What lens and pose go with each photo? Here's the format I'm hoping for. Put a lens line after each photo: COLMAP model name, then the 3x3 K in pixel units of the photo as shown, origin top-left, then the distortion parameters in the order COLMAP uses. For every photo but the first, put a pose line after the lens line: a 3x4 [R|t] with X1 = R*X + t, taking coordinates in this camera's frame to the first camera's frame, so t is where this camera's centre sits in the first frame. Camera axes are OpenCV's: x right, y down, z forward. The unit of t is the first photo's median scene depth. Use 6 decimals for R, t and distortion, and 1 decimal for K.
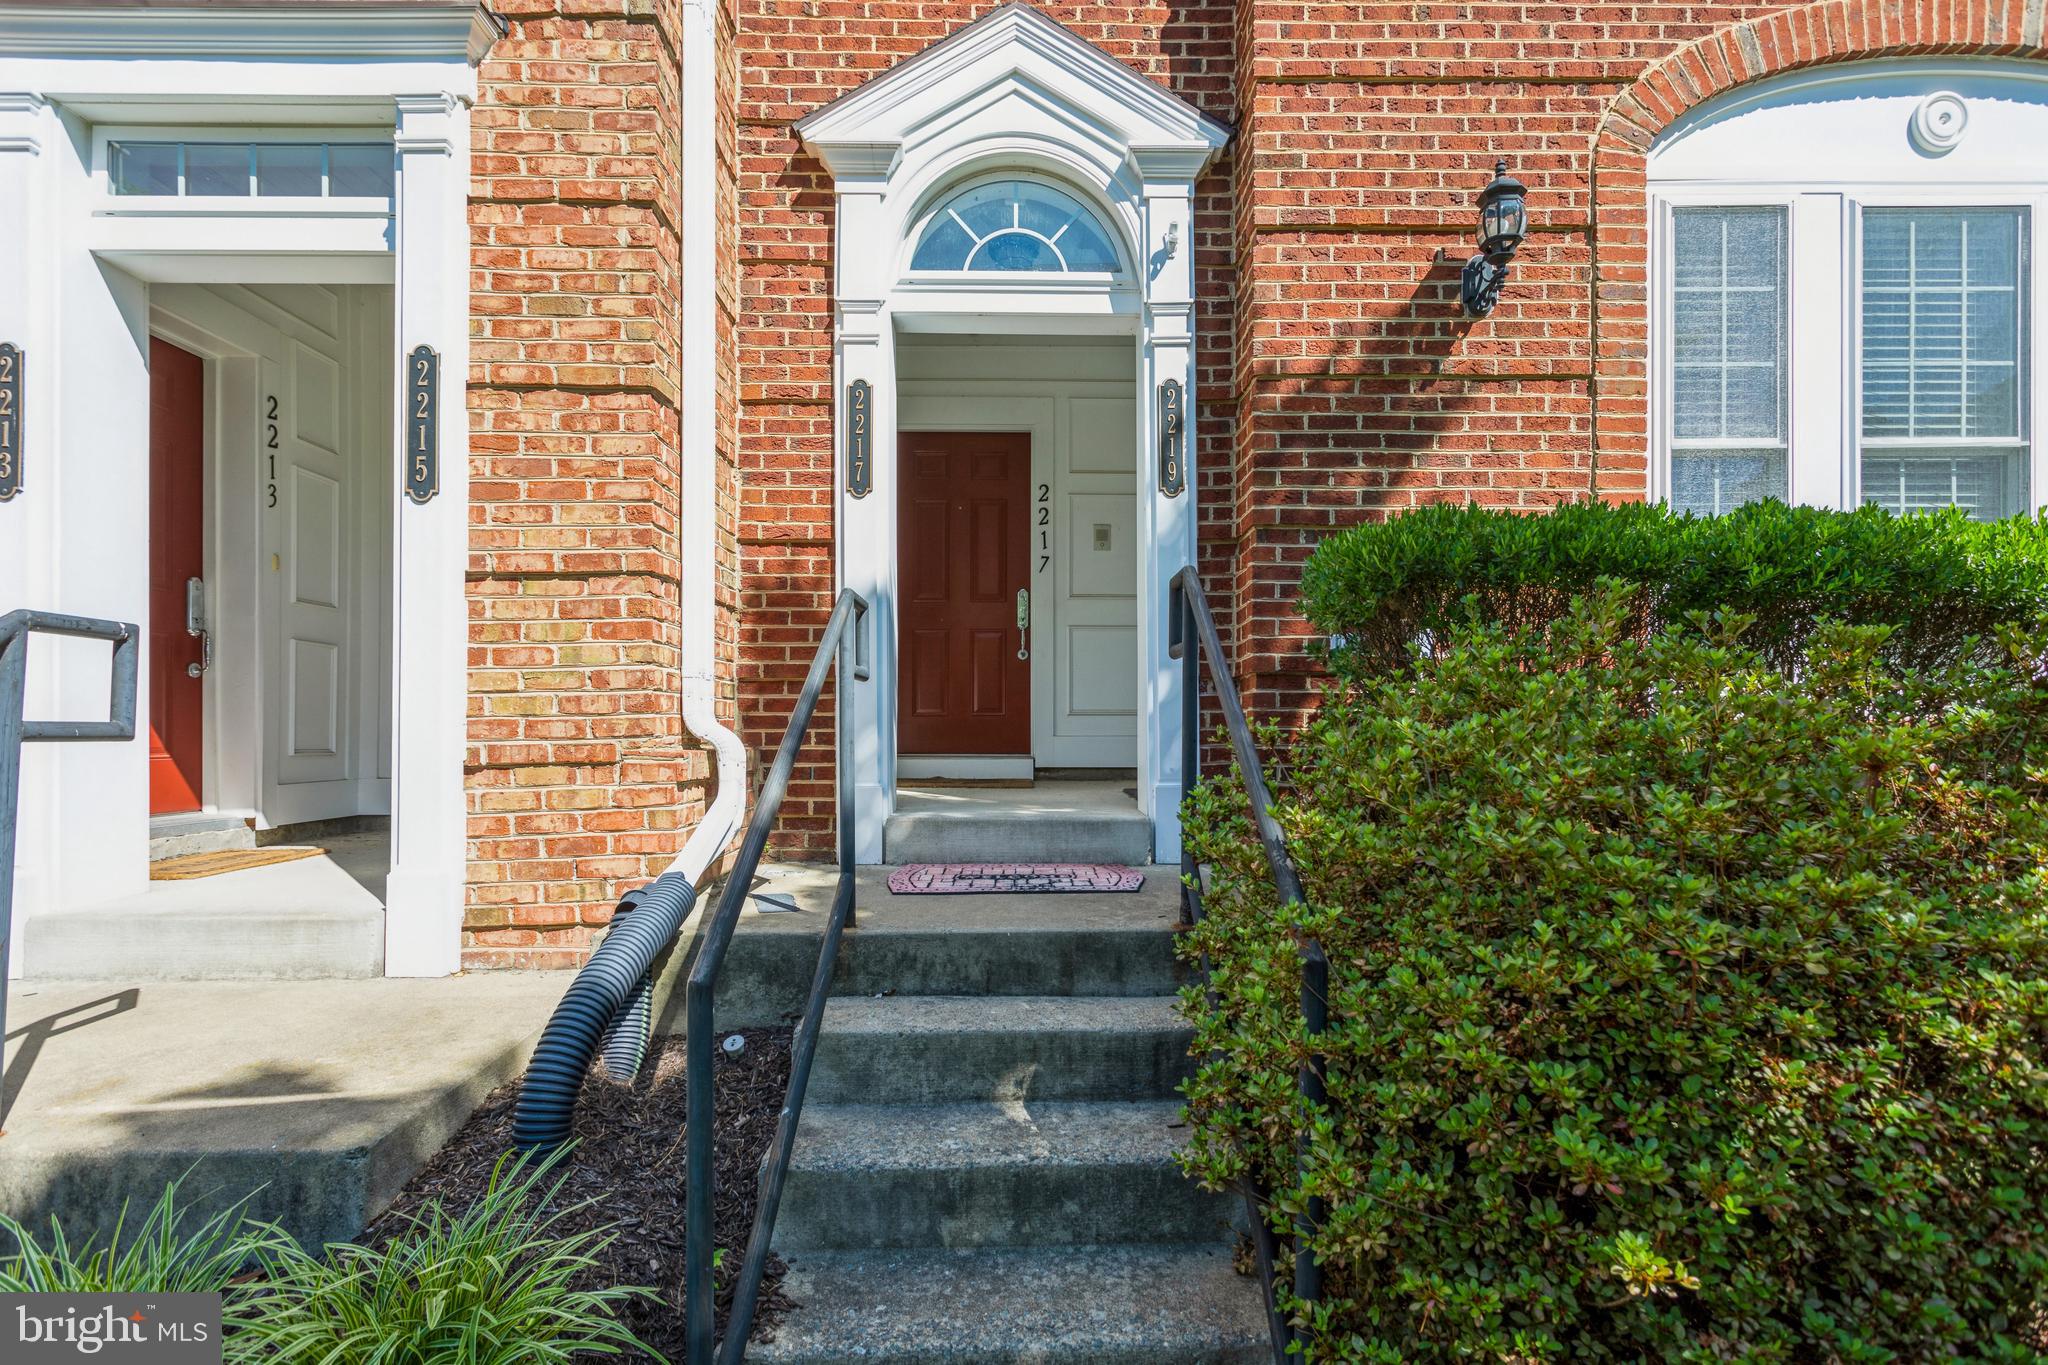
lens RADIAL K [[966.7, 0, 1017.1], [0, 966.7, 713.5], [0, 0, 1]] dist [0.003209, 0.000072]
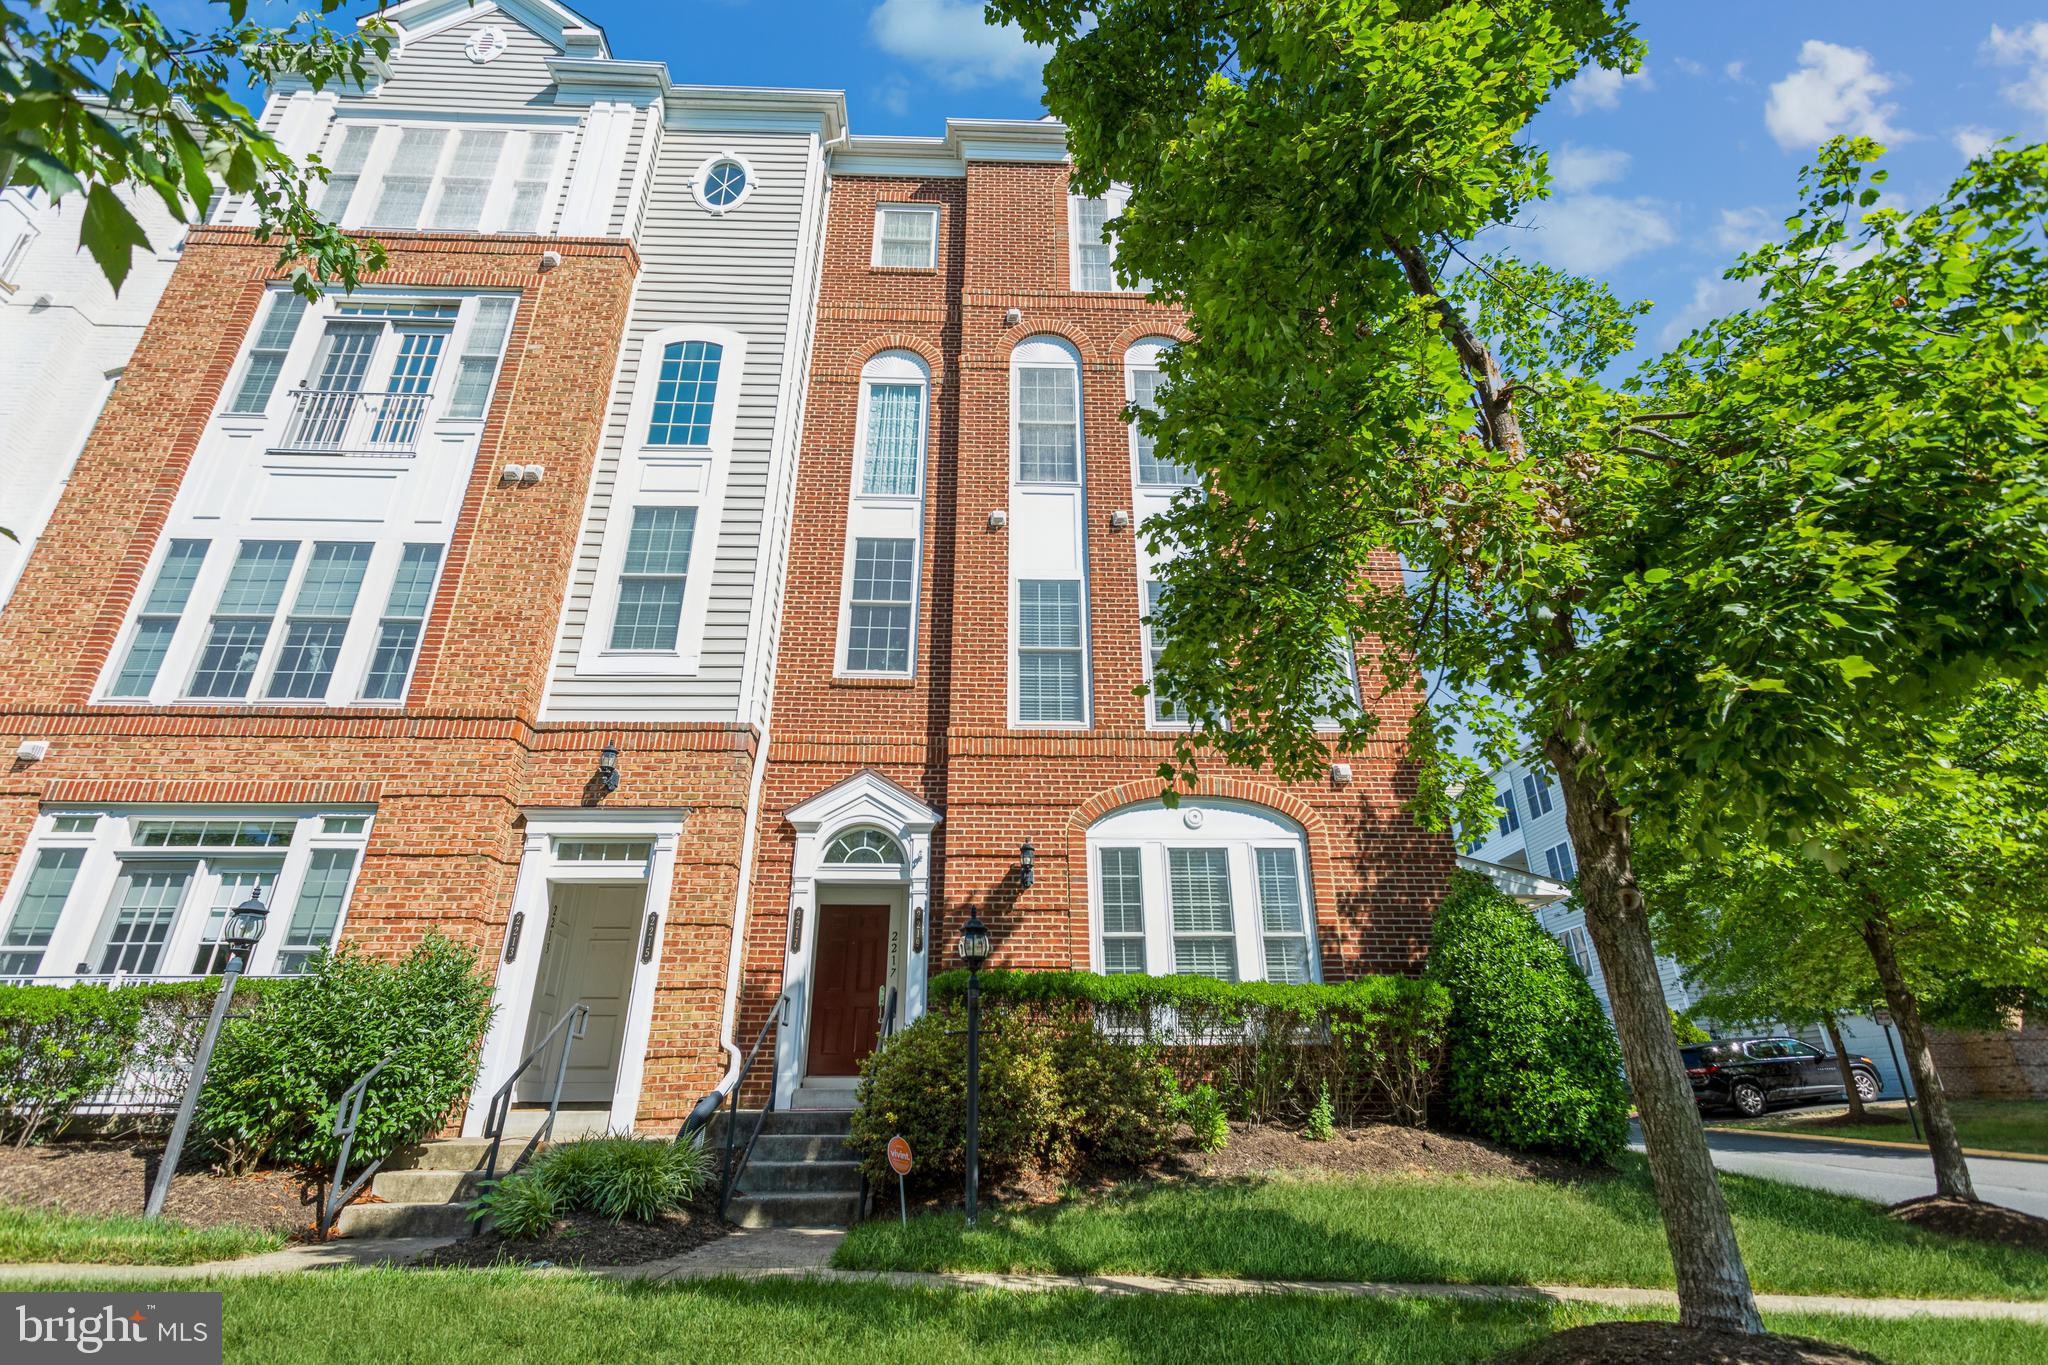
lens RADIAL K [[966.7, 0, 1023.6], [0, 966.7, 679.8], [0, 0, 1]] dist [0.003209, 0.000072]
pose [[0.999769, 0.008268, 0.019850, 0.407565], [0.000350, 0.916737, -0.399490, 0.144129], [-0.021500, 0.399405, 0.916523, -1.743987]]
